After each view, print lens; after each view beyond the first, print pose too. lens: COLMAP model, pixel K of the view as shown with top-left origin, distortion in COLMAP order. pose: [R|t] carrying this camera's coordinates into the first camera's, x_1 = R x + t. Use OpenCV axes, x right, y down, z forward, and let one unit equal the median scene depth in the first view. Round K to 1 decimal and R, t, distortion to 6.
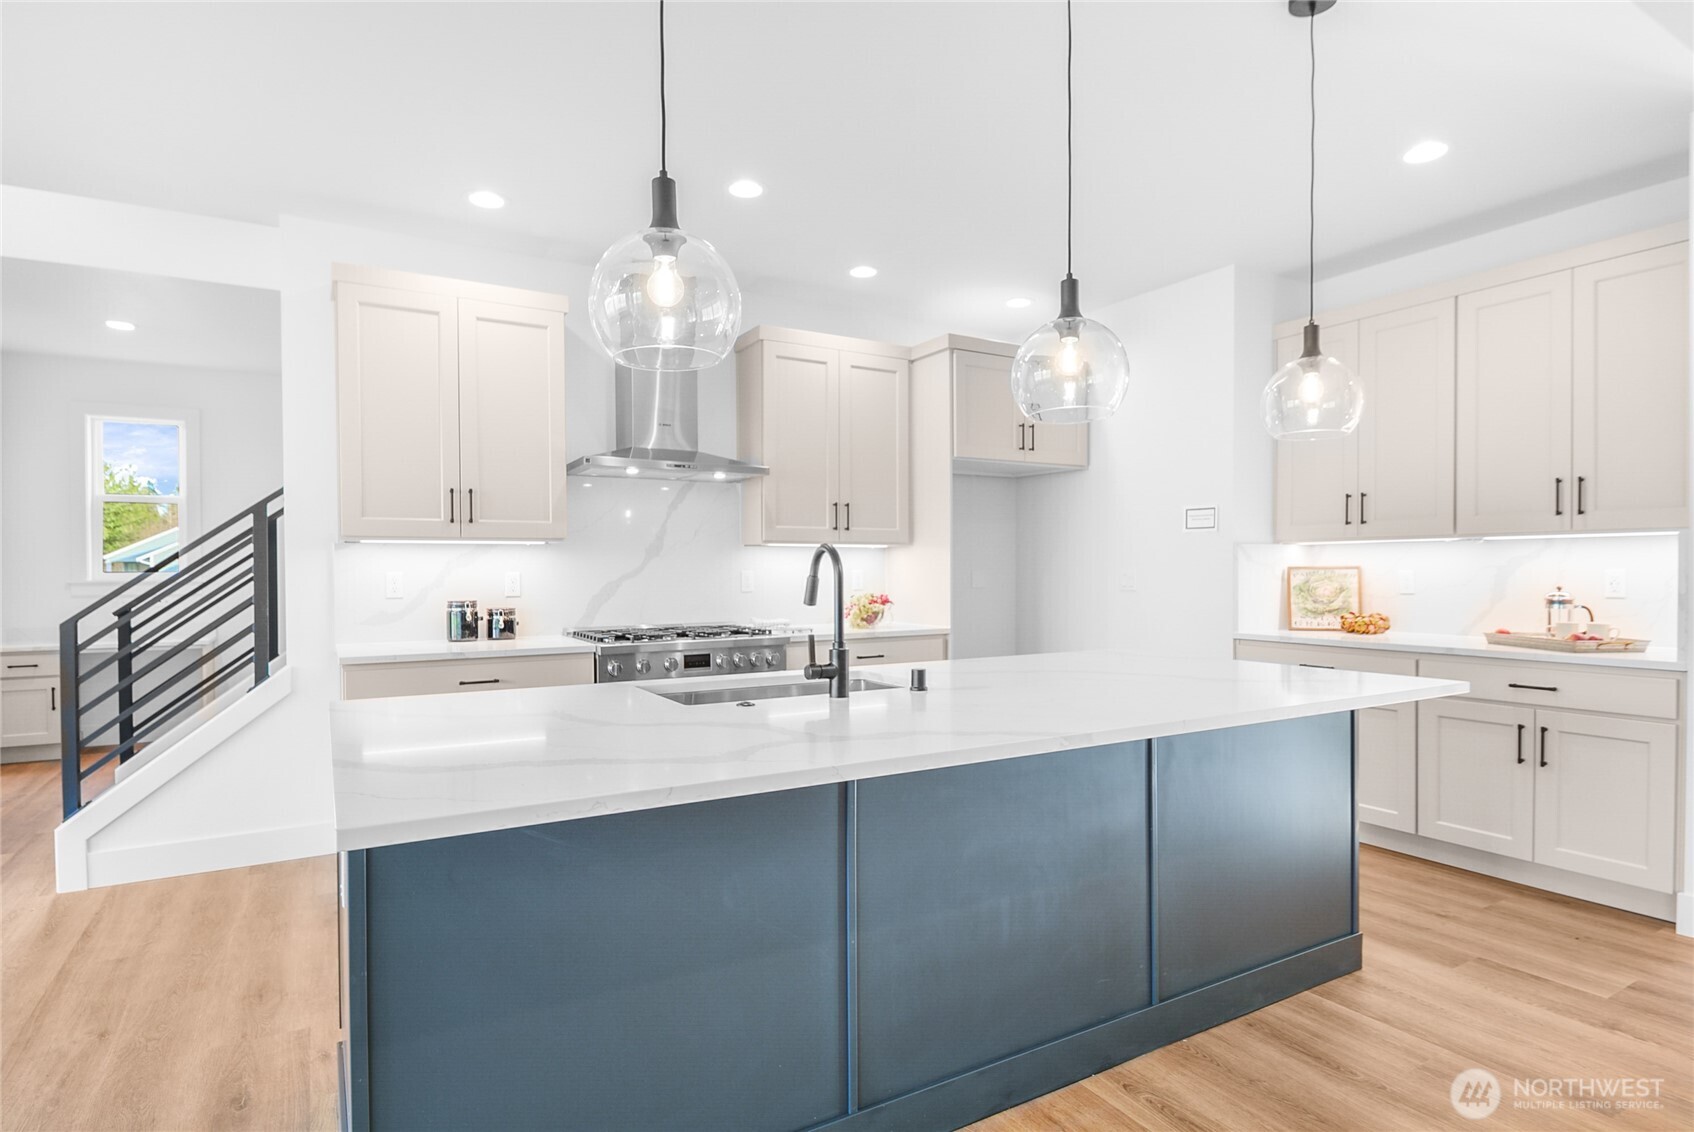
lens RADIAL K [[892.9, 0, 846.9], [0, 892.9, 572.8], [0, 0, 1]] dist [-0.000920, -0.001363]
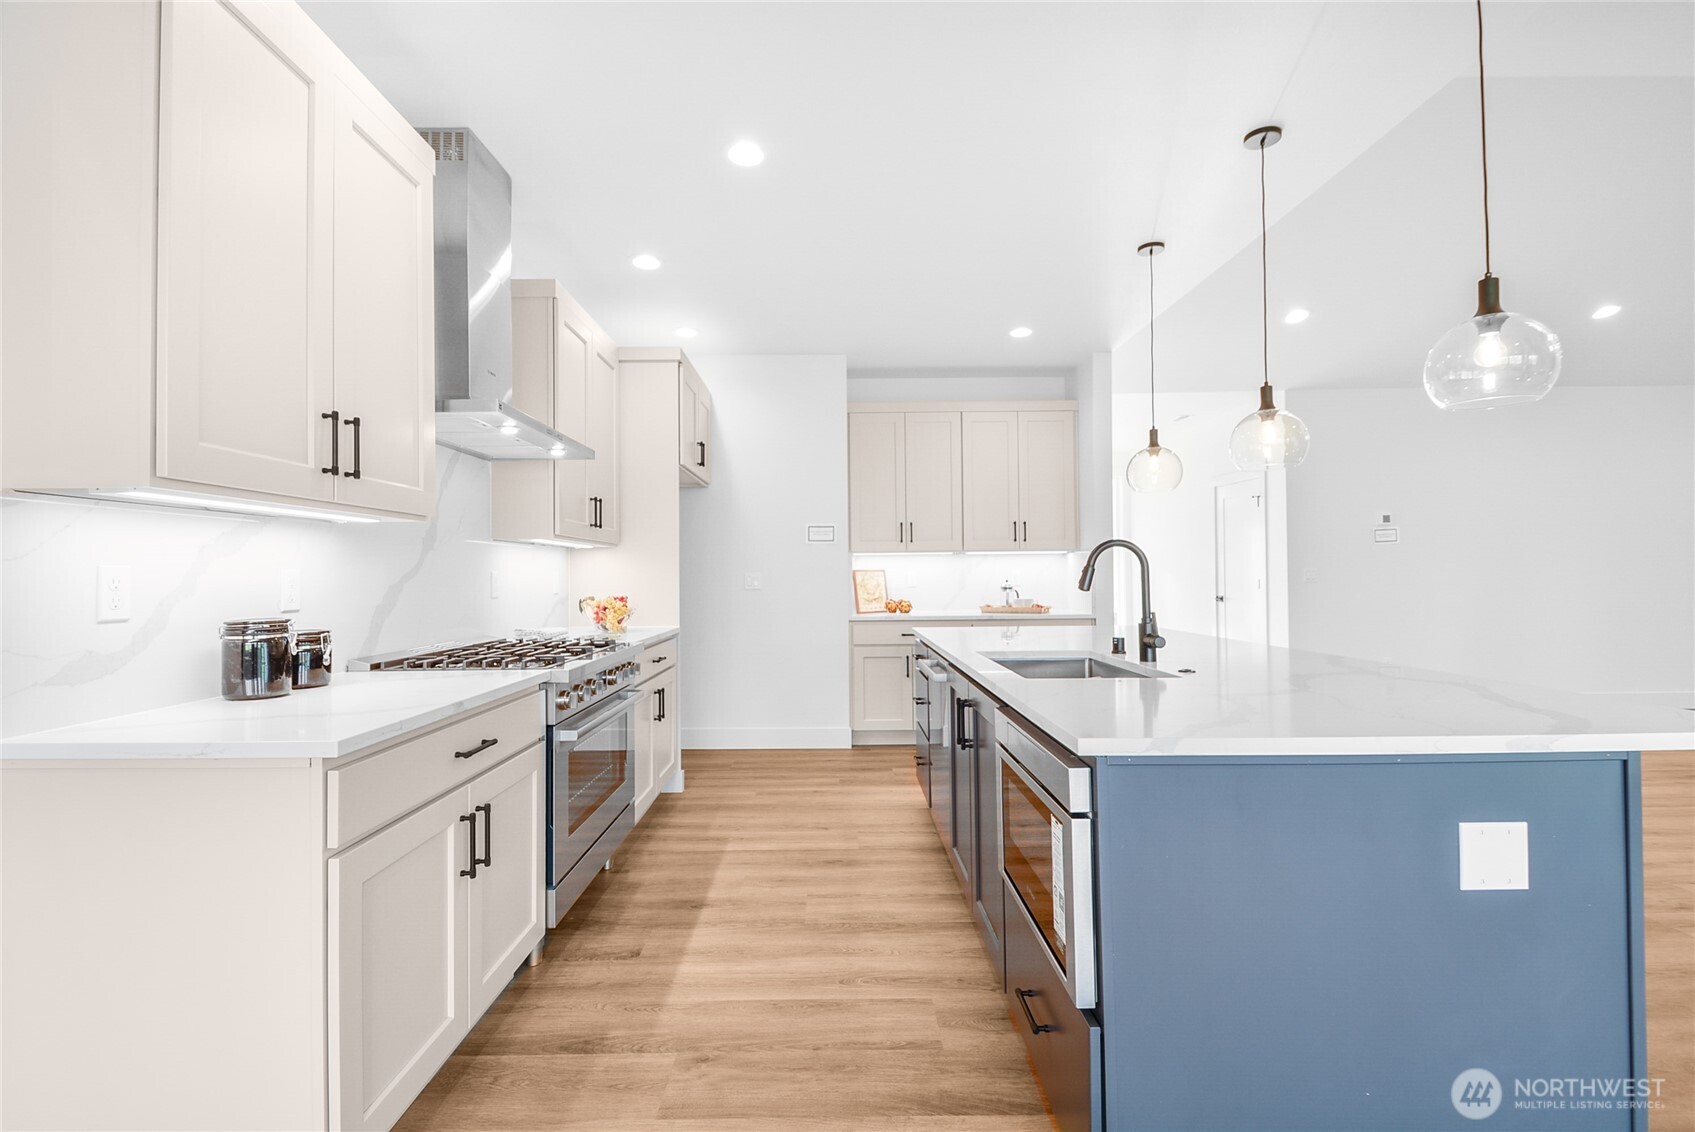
lens RADIAL K [[739.3, 0, 844.9], [0, 739.3, 563.9], [0, 0, 1]] dist [-0.000999, -0.000086]
pose [[0.496575, 0.014600, 0.867871, -0.581780], [0.010417, 0.999686, -0.022779, 0.011005], [-0.867931, 0.020352, 0.496267, 0.434110]]
